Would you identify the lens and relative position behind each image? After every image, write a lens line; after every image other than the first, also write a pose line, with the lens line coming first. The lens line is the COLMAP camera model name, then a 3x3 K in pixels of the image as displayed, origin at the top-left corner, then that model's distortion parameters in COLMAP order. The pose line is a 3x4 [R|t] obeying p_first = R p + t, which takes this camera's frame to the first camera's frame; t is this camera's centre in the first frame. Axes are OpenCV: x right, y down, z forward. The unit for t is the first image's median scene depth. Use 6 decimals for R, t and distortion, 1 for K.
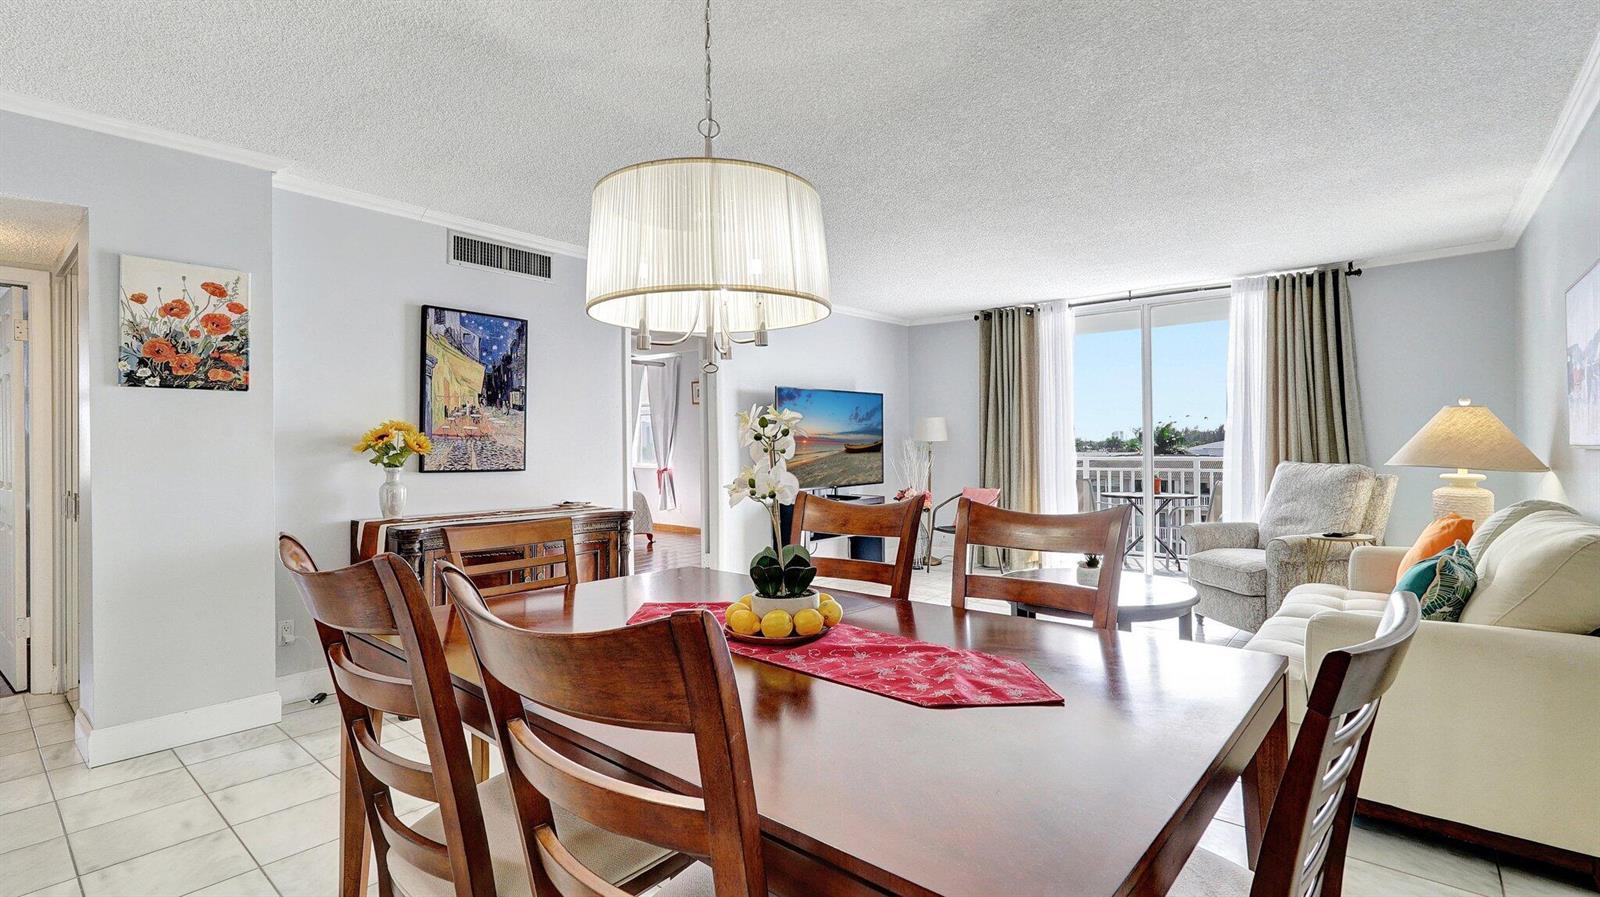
lens RADIAL K [[715.4, 0, 803.3], [0, 715.4, 451.7], [0, 0, 1]] dist [-0.015820, 0.006777]
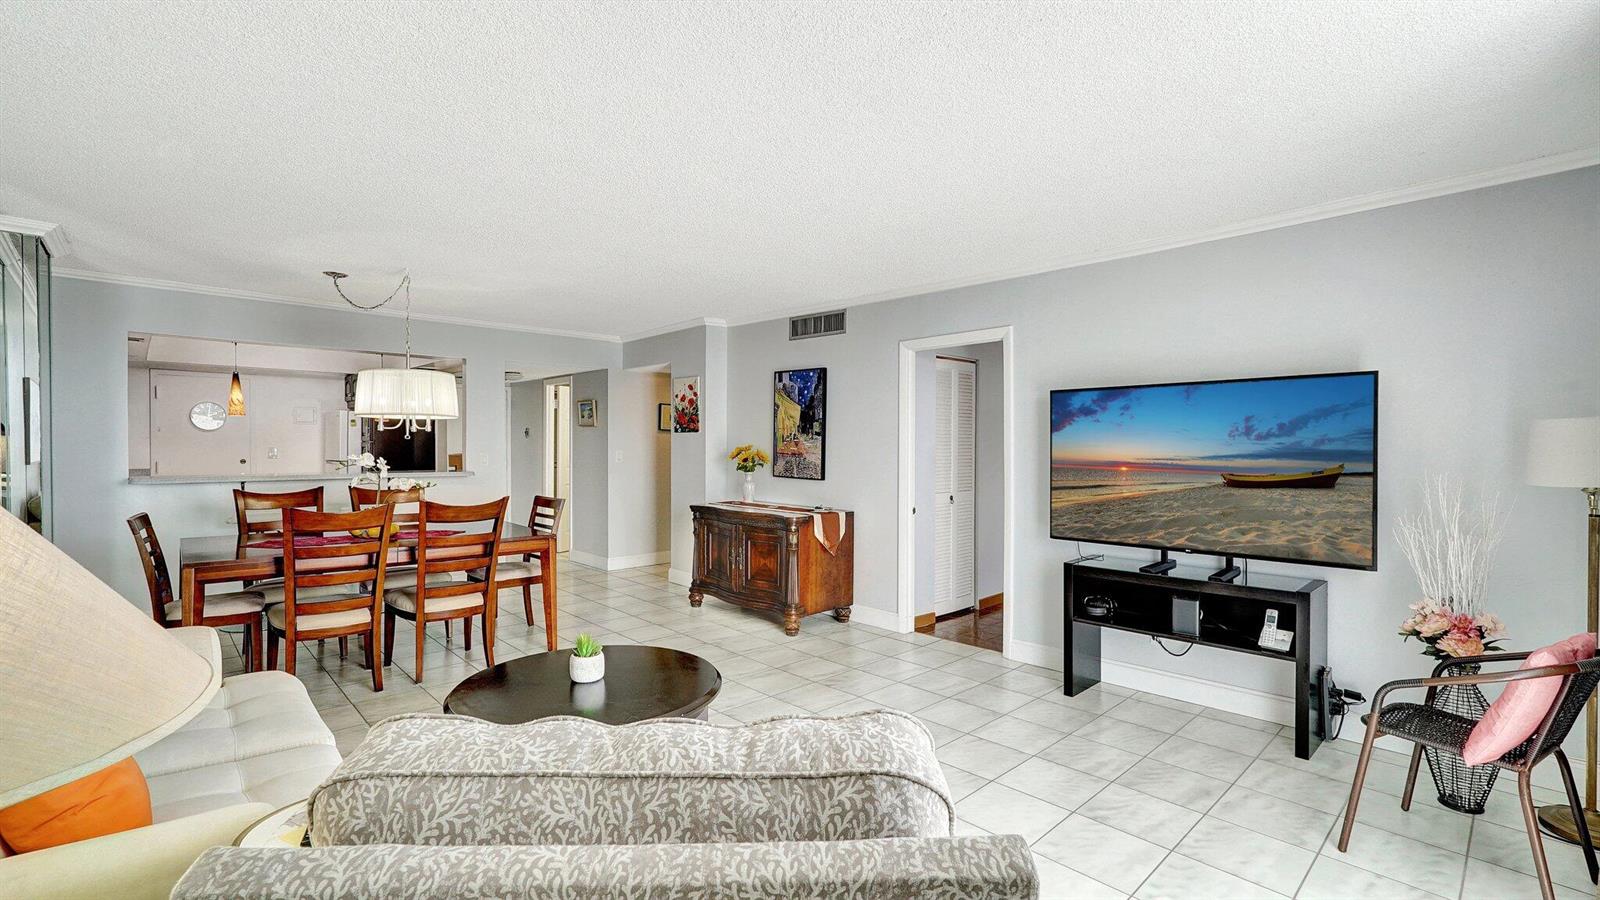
lens RADIAL K [[715.4, 0, 804.5], [0, 715.4, 439.7], [0, 0, 1]] dist [-0.015820, 0.006777]
pose [[-0.101120, 0.003181, -0.994869, 0.784600], [-0.014114, 0.999890, 0.004631, -0.046094], [0.994774, 0.014510, -0.101064, 0.911633]]
